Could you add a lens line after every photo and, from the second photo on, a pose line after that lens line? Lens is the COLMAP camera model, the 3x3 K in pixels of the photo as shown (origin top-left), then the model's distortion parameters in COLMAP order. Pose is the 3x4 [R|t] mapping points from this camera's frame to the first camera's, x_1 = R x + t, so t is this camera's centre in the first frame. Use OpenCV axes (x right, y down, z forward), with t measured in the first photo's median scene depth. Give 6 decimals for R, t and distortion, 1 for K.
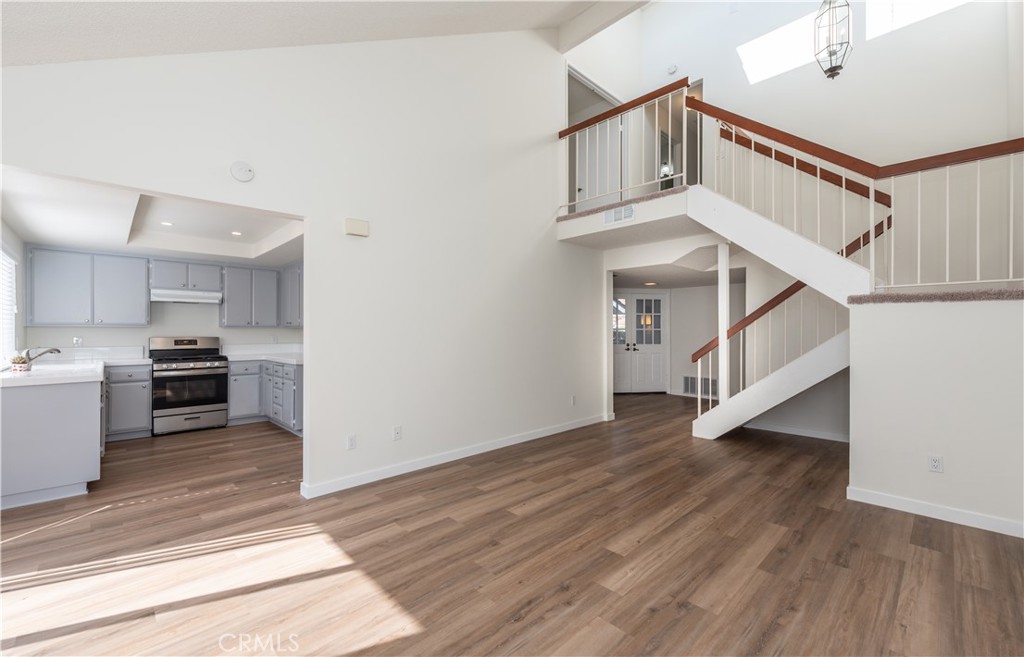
lens RADIAL K [[417.0, 0, 516.5], [0, 417.0, 328.4], [0, 0, 1]] dist [-0.003748, -0.000918]
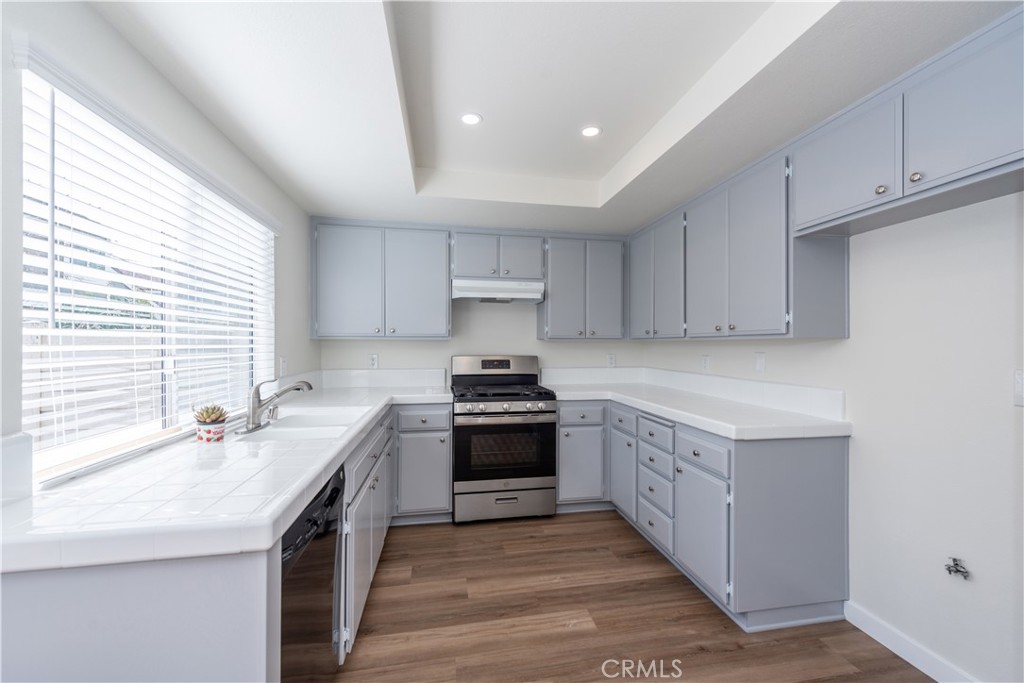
lens RADIAL K [[410.7, 0, 513.9], [0, 410.7, 340.5], [0, 0, 1]] dist [0.000482, 0.000053]
pose [[0.822452, -0.001314, -0.568833, -0.440466], [0.000112, 0.999998, -0.002148, -0.001376], [0.568835, 0.001703, 0.822450, 0.529586]]
